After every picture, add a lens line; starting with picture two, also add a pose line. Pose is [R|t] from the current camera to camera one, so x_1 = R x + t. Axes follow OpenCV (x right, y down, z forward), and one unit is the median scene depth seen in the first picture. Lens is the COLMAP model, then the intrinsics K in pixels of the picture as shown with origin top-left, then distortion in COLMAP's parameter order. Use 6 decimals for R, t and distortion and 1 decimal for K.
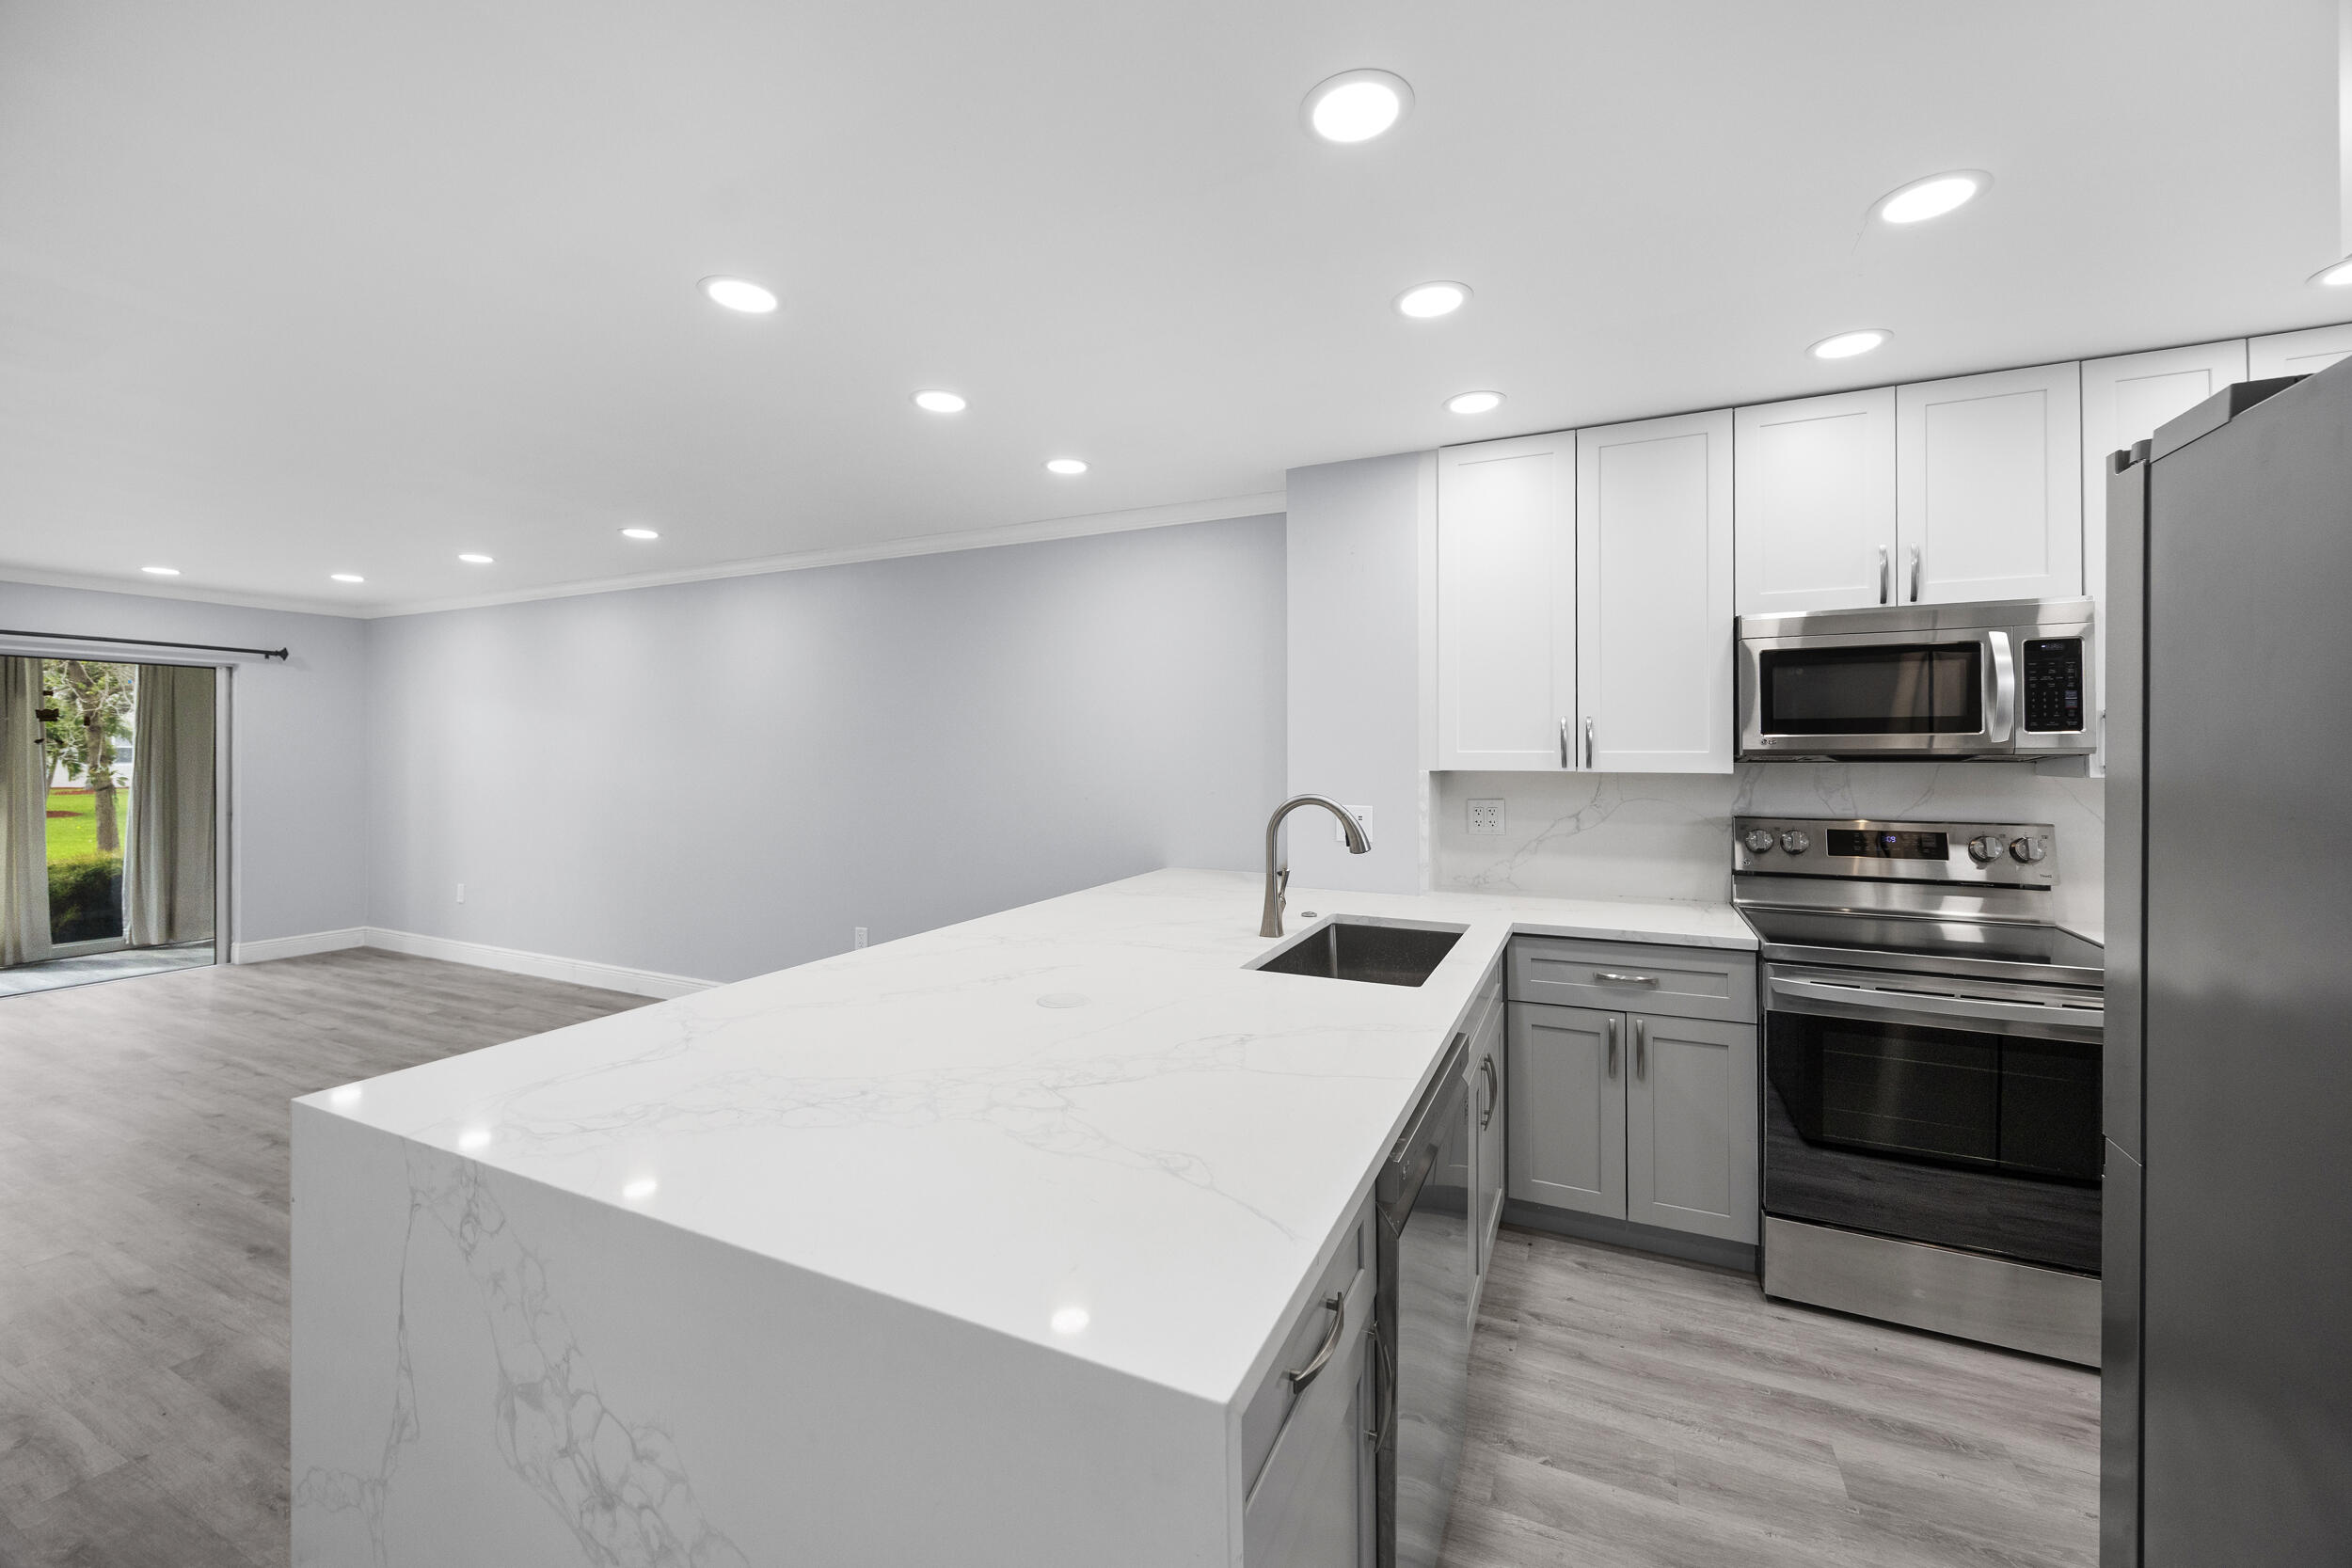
lens RADIAL K [[894.5, 0, 1180.4], [0, 894.5, 753.4], [0, 0, 1]] dist [-0.003616, -0.000191]
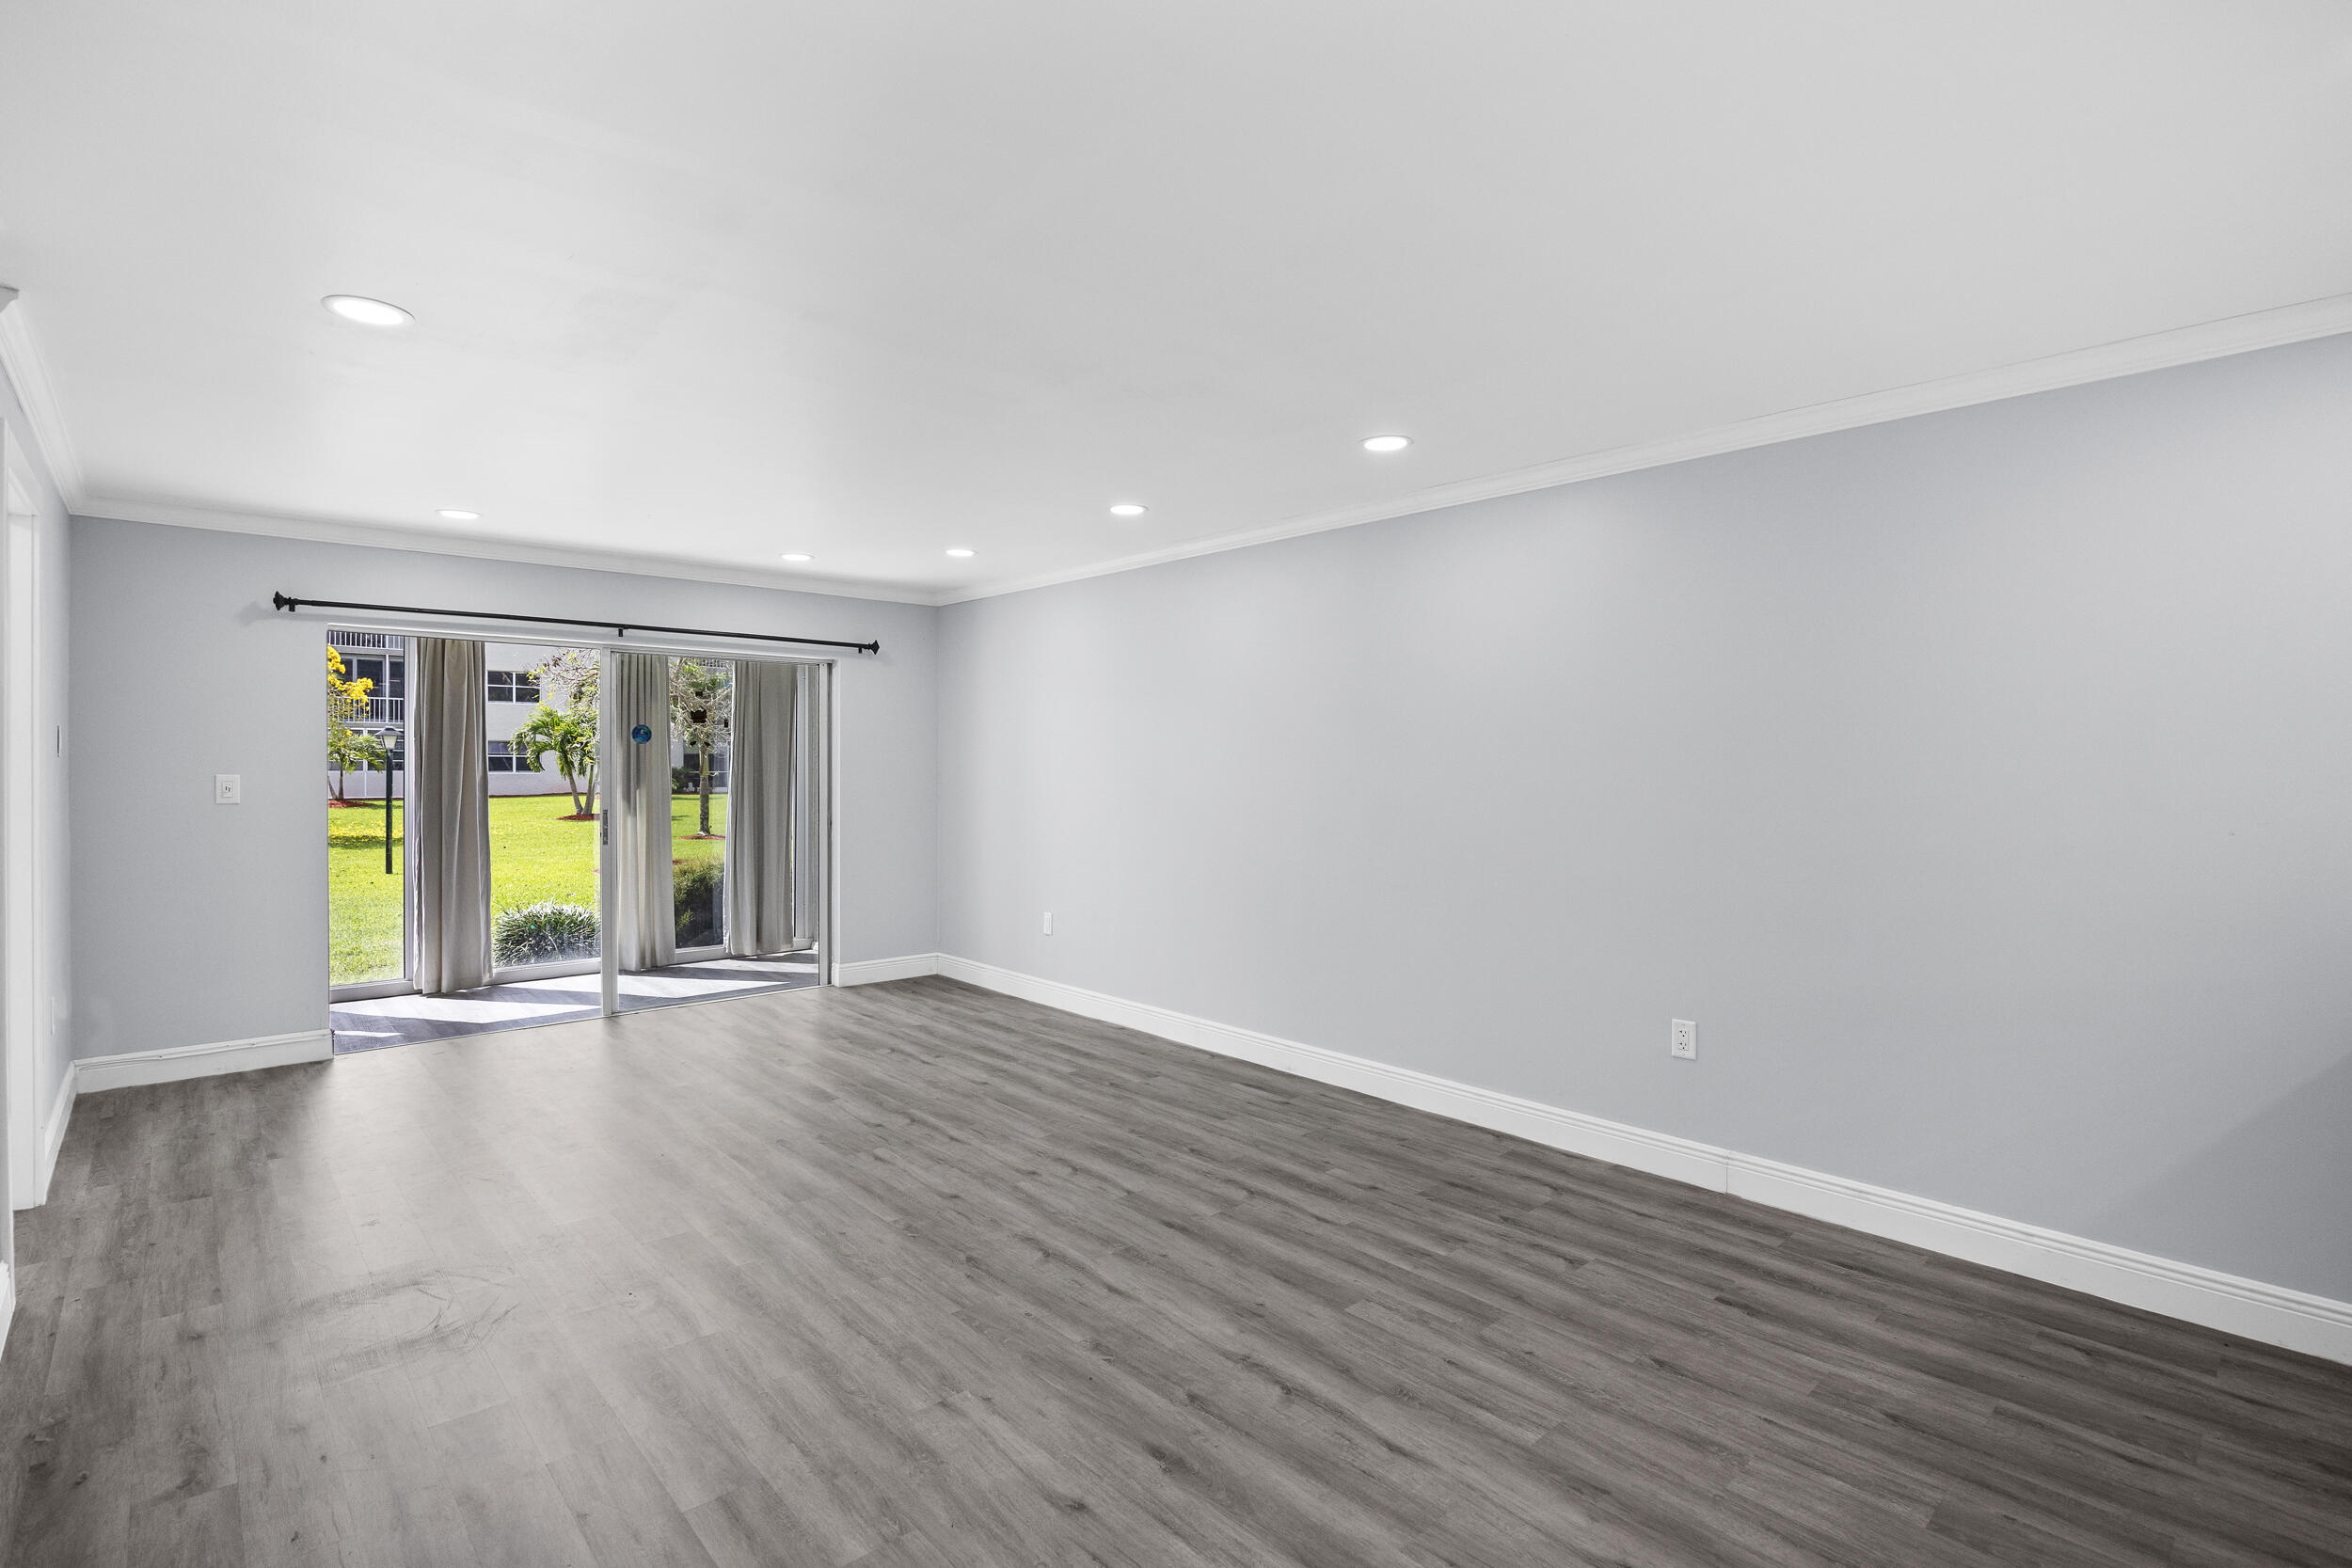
lens RADIAL K [[1101.6, 0, 1183.0], [0, 1101.6, 771.5], [0, 0, 1]] dist [-0.012064, 0.000424]
pose [[0.922868, 0.004568, -0.385090, -0.336674], [-0.001992, 0.999973, 0.007086, 0.007035], [0.385112, -0.005772, 0.922852, 0.104029]]
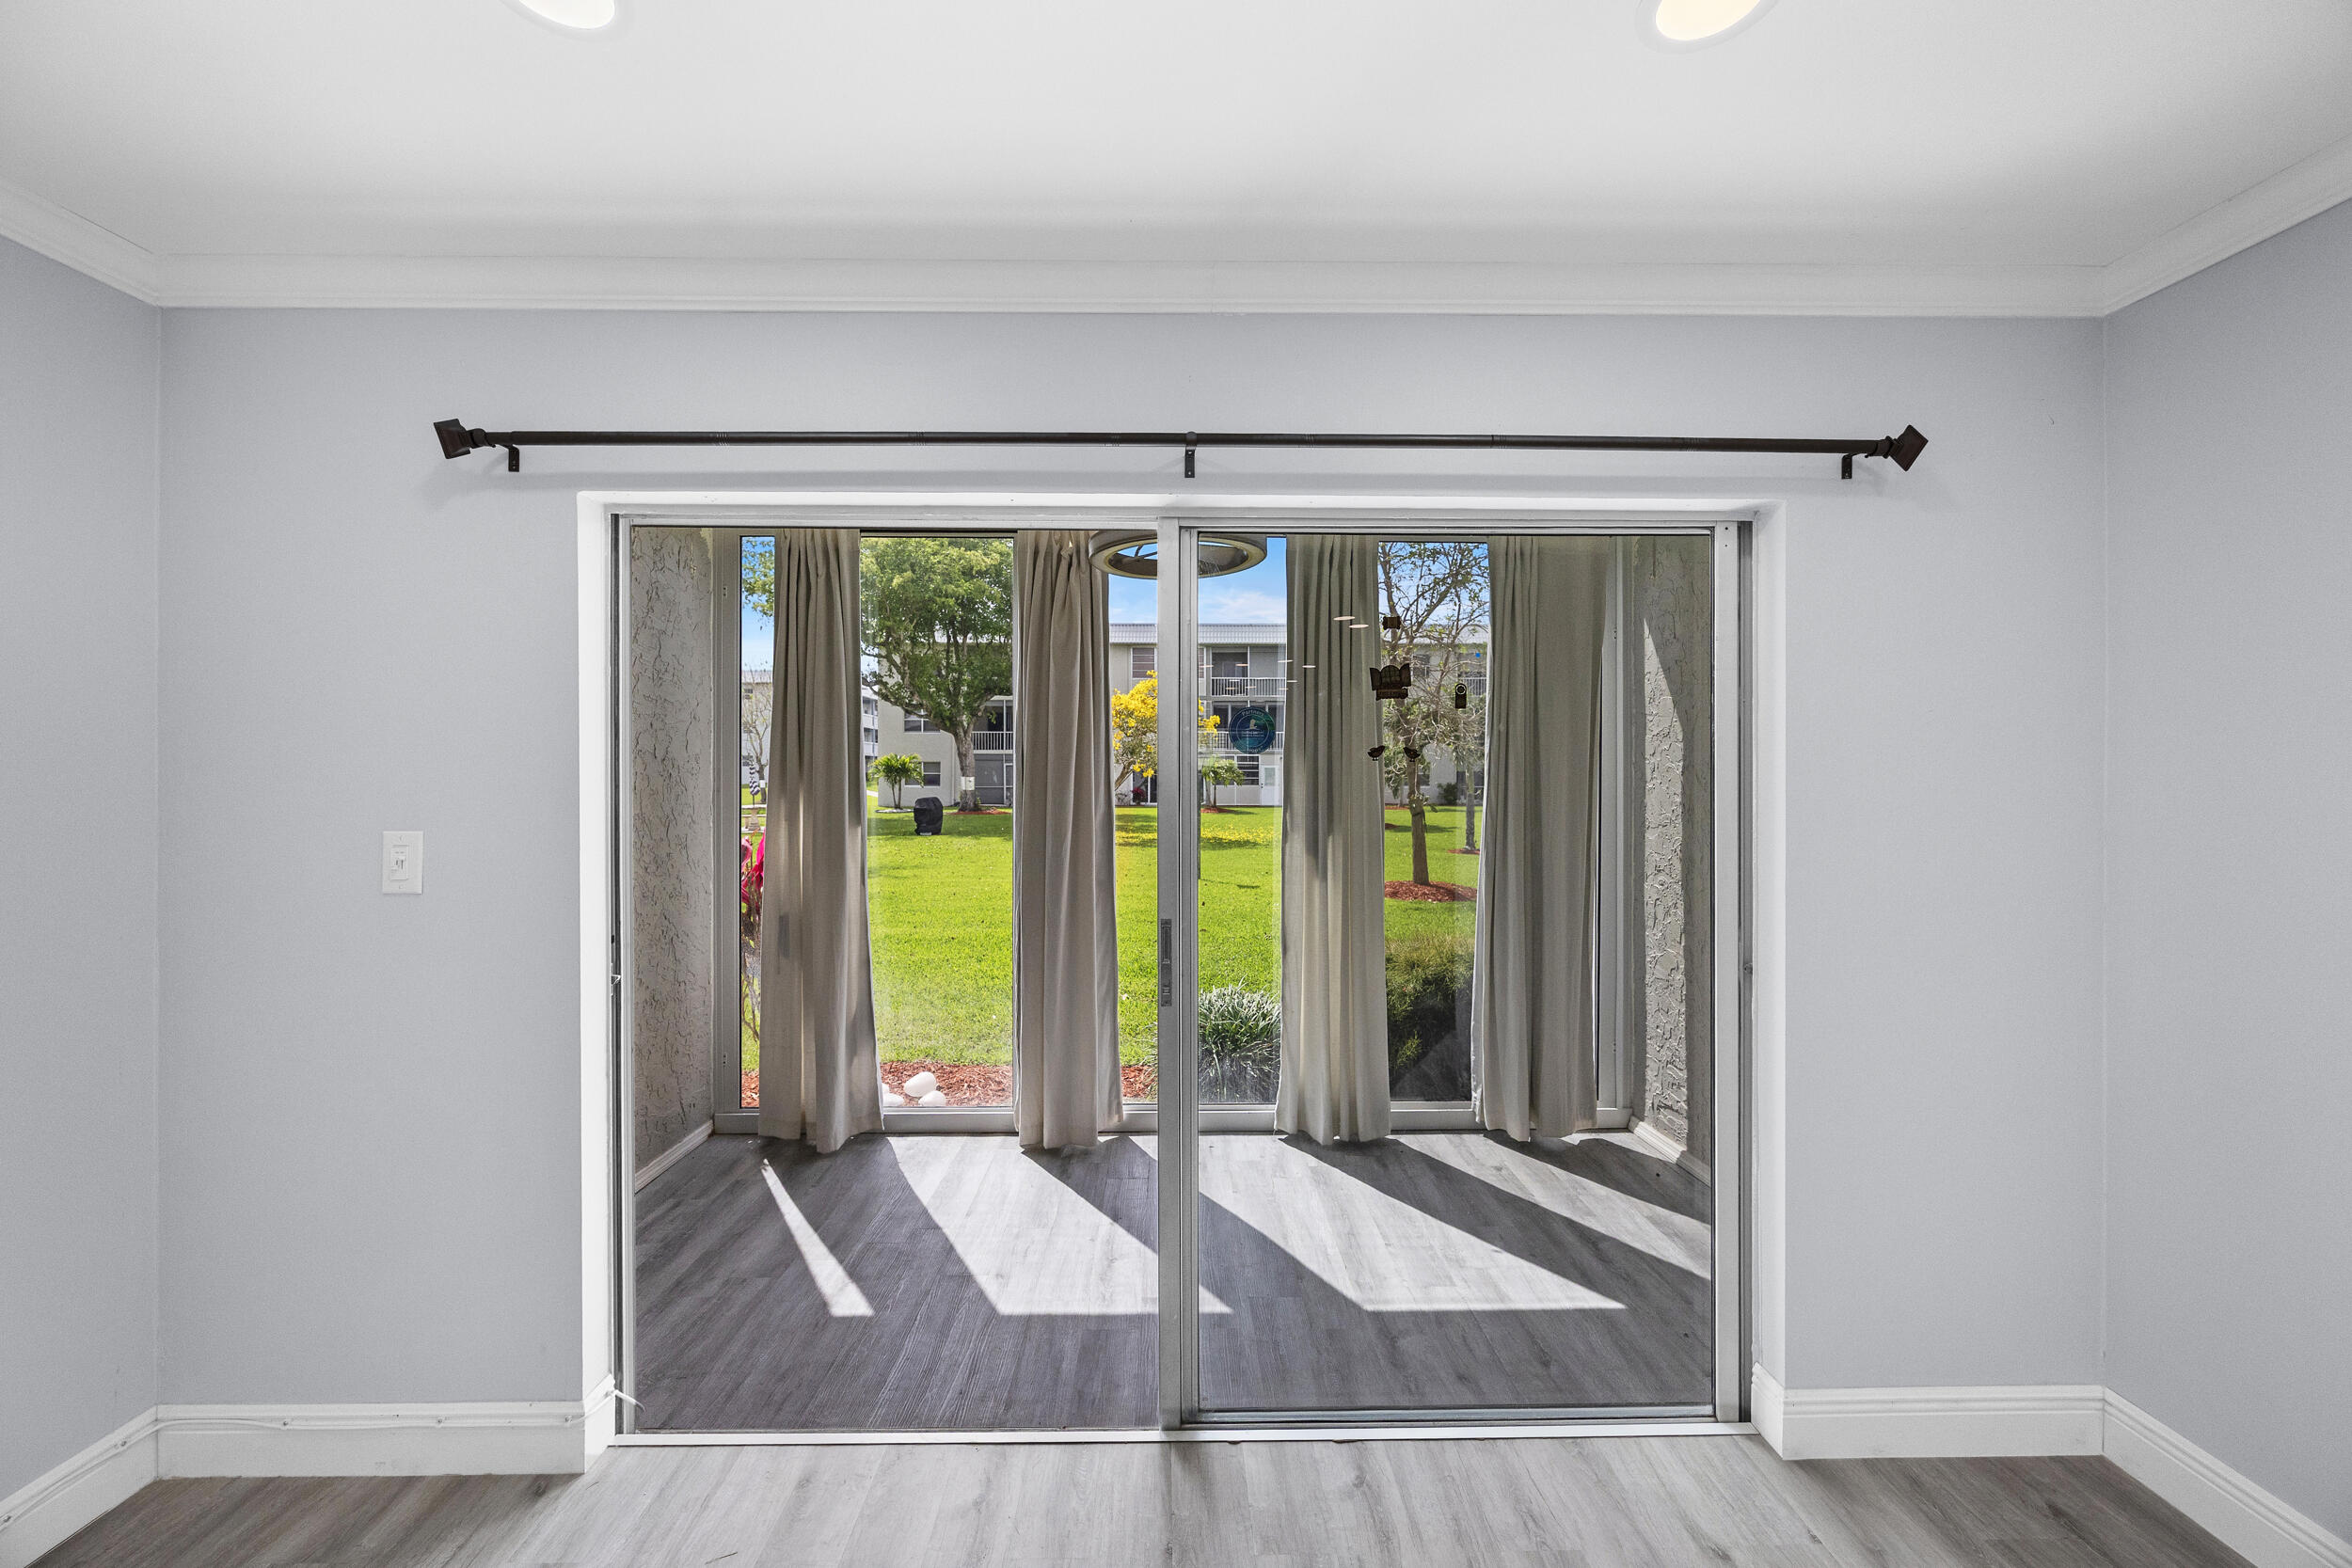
lens RADIAL K [[901.1, 0, 1183.1], [0, 901.1, 783.5], [0, 0, 1]] dist [0.023416, -0.000021]
pose [[0.433845, 0.005467, -0.900971, -0.981014], [0.000700, 0.999979, 0.006405, -0.003879], [0.900987, -0.003410, 0.433832, 0.764959]]
